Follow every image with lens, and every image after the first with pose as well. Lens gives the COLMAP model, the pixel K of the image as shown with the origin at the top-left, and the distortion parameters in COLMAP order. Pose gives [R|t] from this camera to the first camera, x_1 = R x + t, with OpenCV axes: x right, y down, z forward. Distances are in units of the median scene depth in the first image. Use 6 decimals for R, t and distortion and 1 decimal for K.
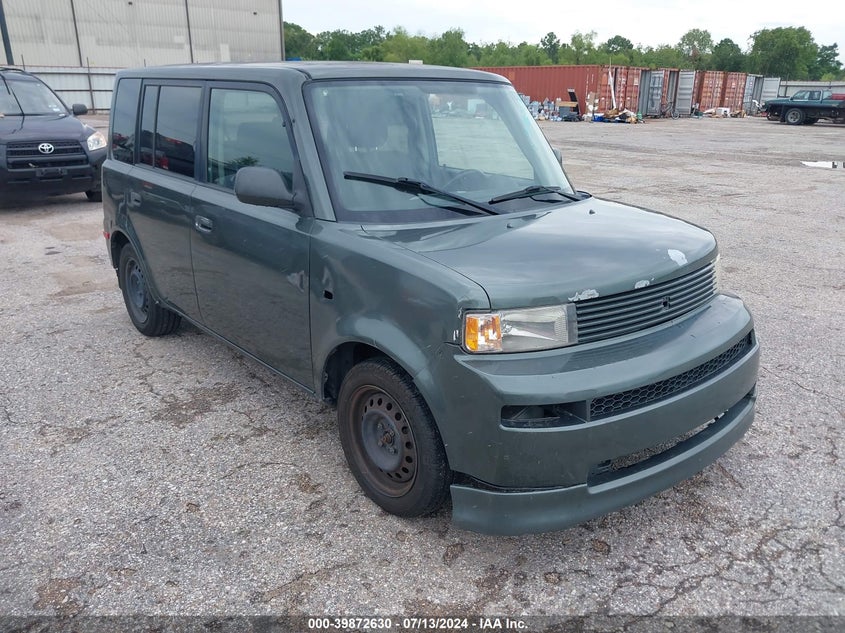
lens RADIAL K [[705.7, 0, 422.5], [0, 705.7, 316.5], [0, 0, 1]] dist [0.008012, -0.005342]
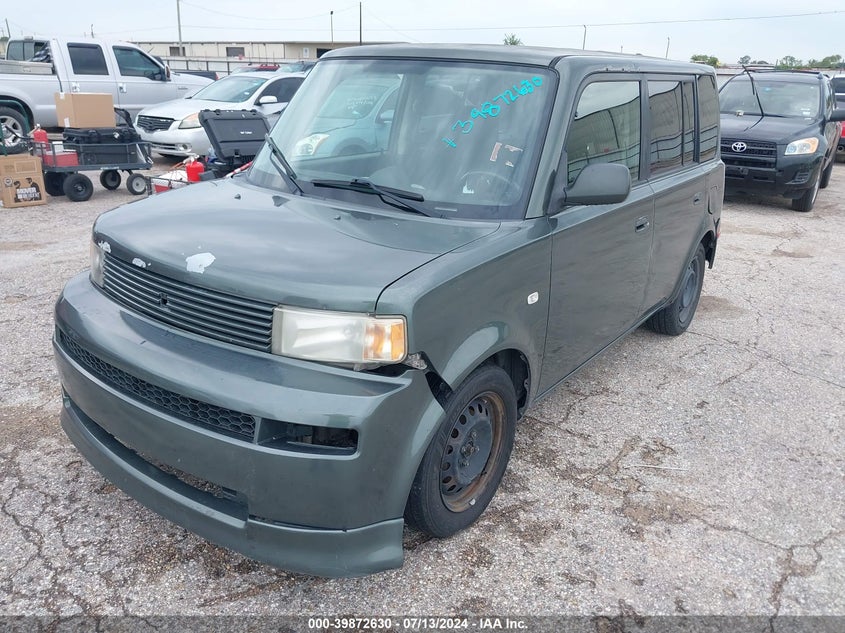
lens RADIAL K [[705.7, 0, 422.5], [0, 705.7, 316.5], [0, 0, 1]] dist [0.008012, -0.005342]
pose [[0.192401, 0.324200, -0.926216, 1.210791], [-0.342790, 0.906597, 0.246125, -0.323206], [0.919498, 0.270143, 0.285562, 1.035997]]
